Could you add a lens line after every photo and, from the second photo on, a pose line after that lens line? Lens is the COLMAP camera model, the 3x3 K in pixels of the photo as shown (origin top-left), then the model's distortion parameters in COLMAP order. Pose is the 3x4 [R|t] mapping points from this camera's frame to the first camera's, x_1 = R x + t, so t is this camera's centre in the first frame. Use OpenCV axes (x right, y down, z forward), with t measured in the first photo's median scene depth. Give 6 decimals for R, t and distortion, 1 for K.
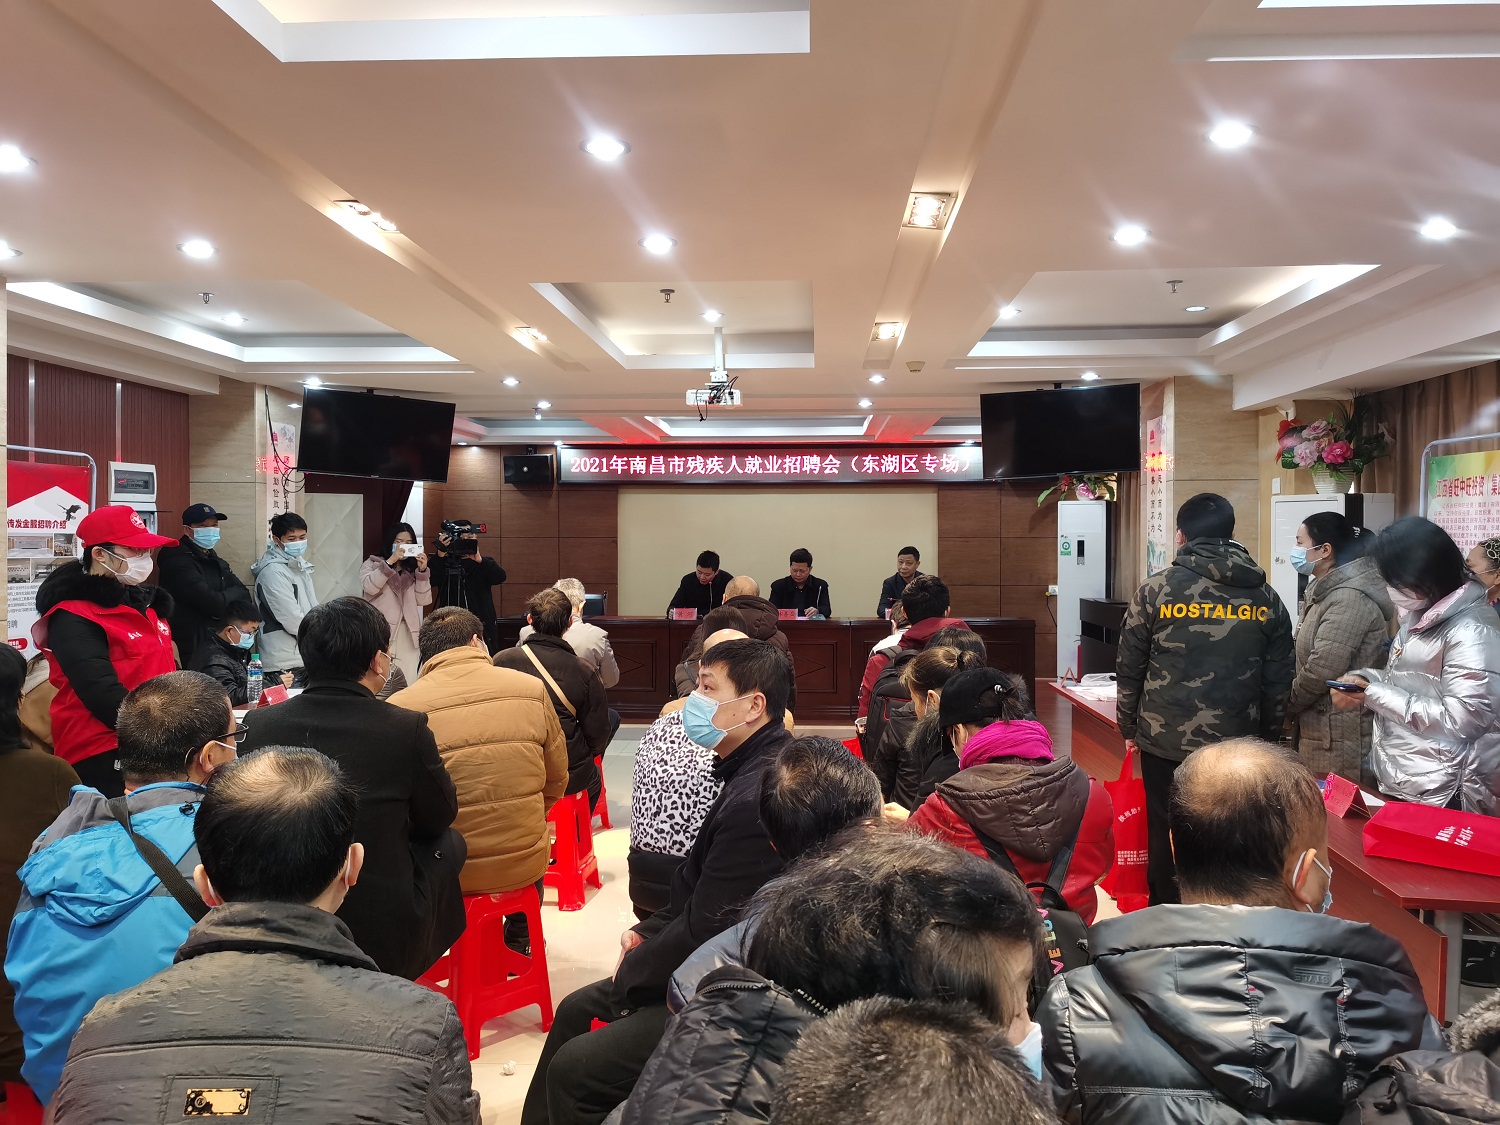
lens RADIAL K [[1198.4, 0, 748.2], [0, 1198.4, 560.6], [0, 0, 1]] dist [0.005911, 0.000447]
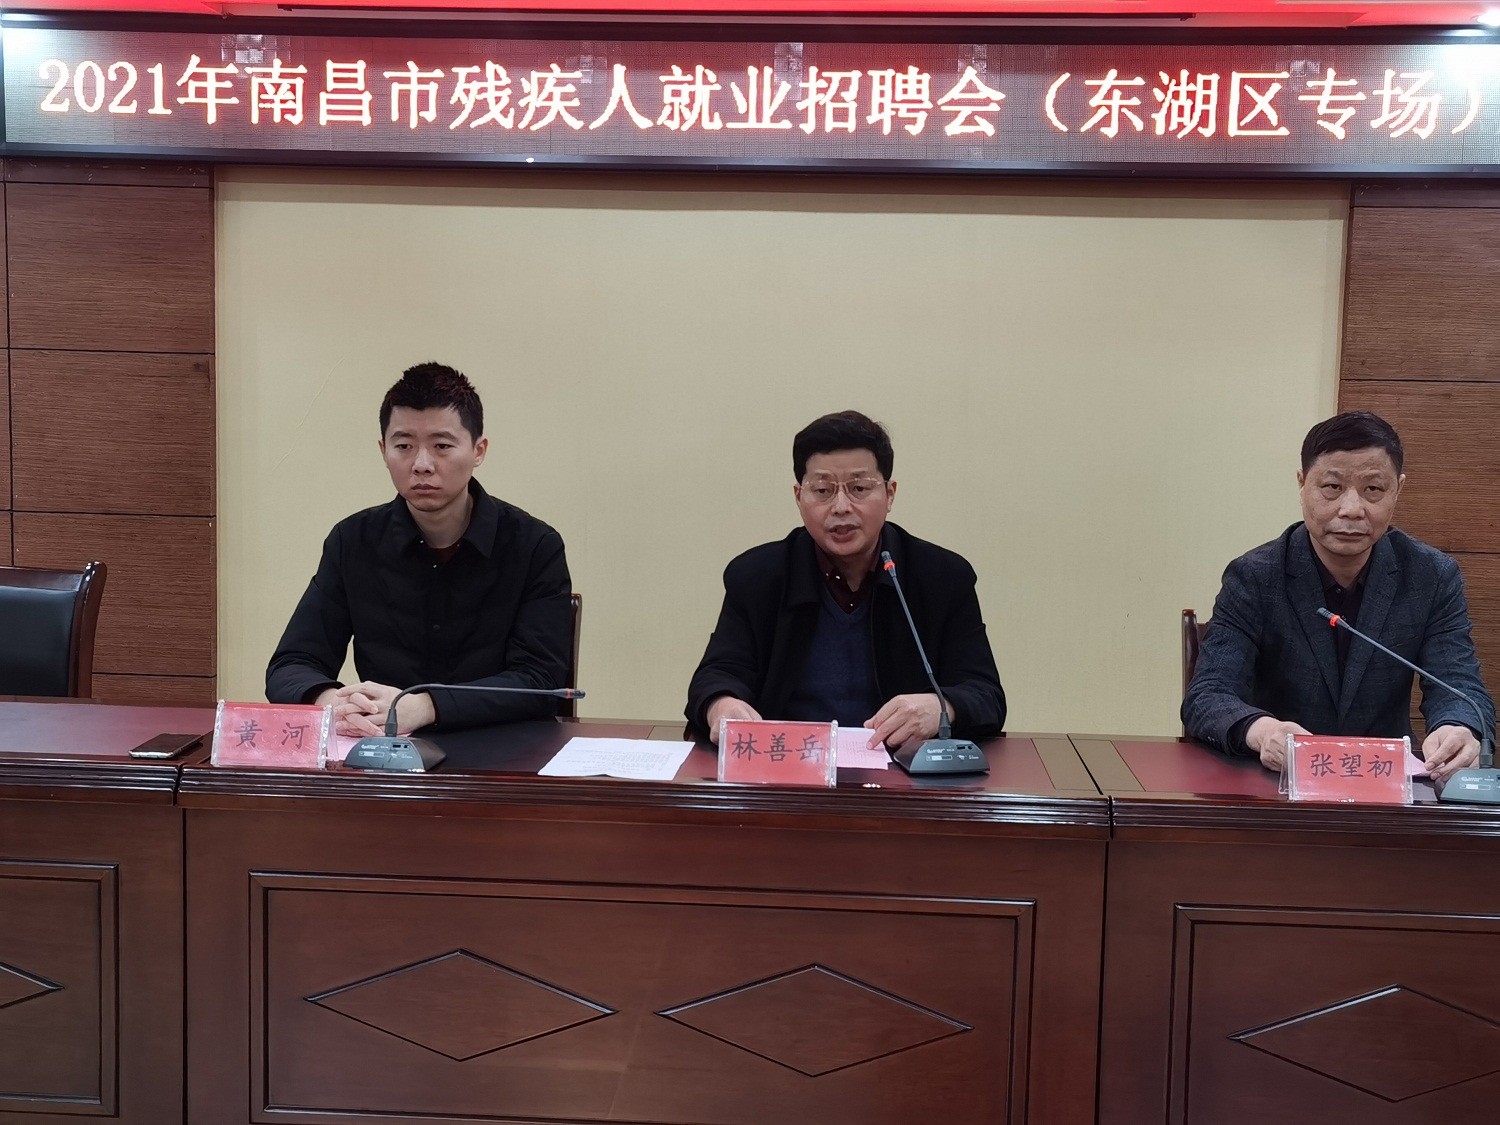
lens RADIAL K [[1921.2, 0, 749.2], [0, 1921.2, 563.2], [0, 0, 1]] dist [0.027636, 0.000000]
pose [[0.999743, 0.022515, -0.002508, 0.021778], [-0.022280, 0.997227, 0.071009, -0.004878], [0.004100, -0.070935, 0.997473, 0.549378]]
